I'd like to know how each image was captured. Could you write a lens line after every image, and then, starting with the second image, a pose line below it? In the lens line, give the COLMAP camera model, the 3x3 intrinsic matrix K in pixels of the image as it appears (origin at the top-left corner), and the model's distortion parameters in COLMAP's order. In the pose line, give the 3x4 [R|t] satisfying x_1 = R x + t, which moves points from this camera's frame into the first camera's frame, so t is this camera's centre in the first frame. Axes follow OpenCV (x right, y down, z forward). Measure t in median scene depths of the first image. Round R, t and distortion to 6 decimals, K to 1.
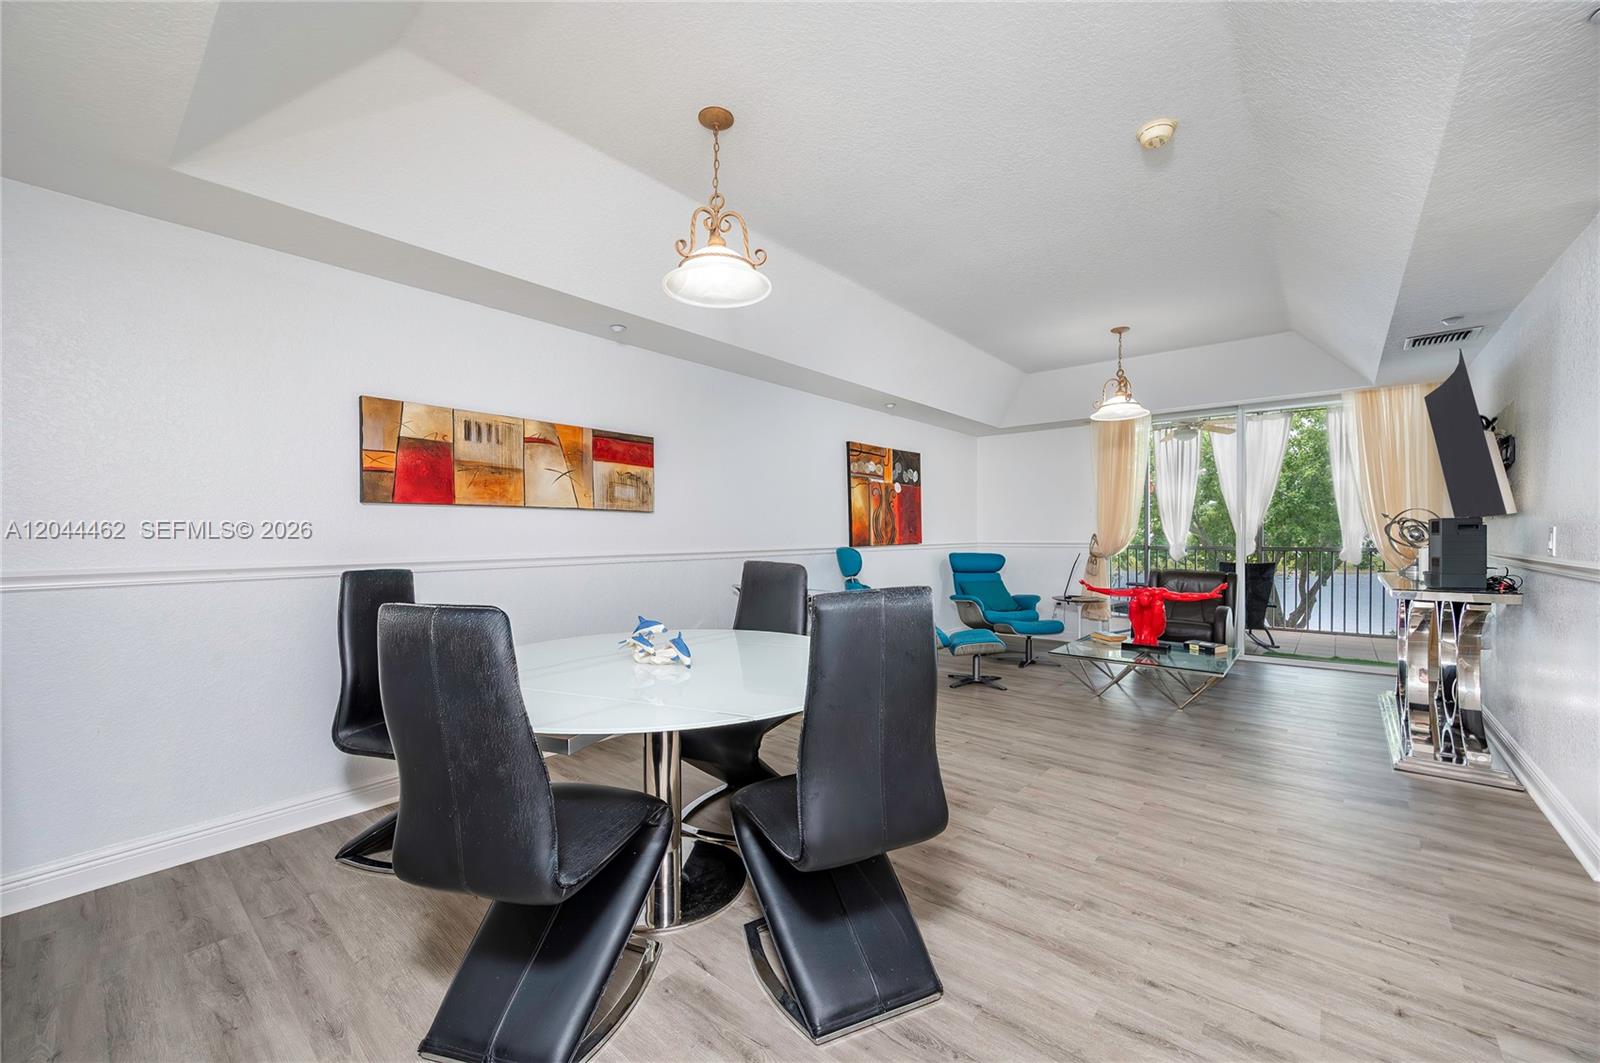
lens RADIAL K [[621.8, 0, 817.0], [0, 621.8, 546.7], [0, 0, 1]] dist [0.002830, -0.000693]
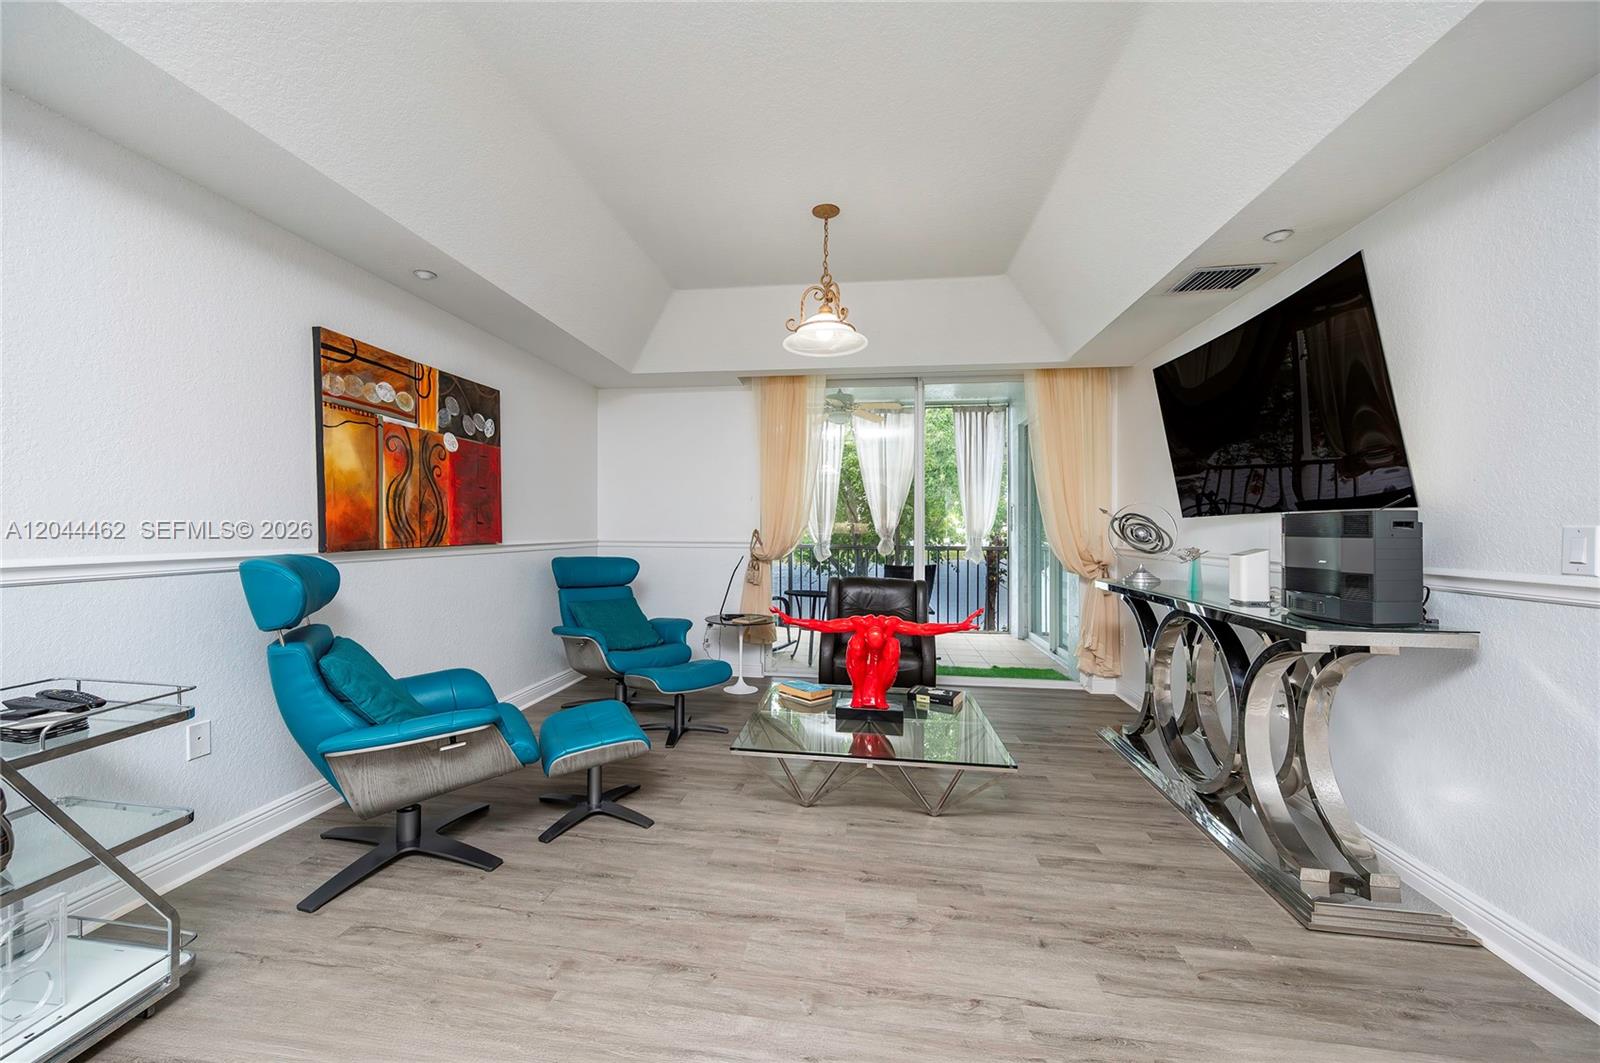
lens RADIAL K [[621.8, 0, 792.1], [0, 621.8, 532.9], [0, 0, 1]] dist [0.002830, -0.000693]
pose [[0.849592, 0.006405, 0.527402, 0.100532], [0.000848, 0.999908, -0.013510, -0.007526], [-0.527440, 0.011925, 0.849509, 0.390038]]
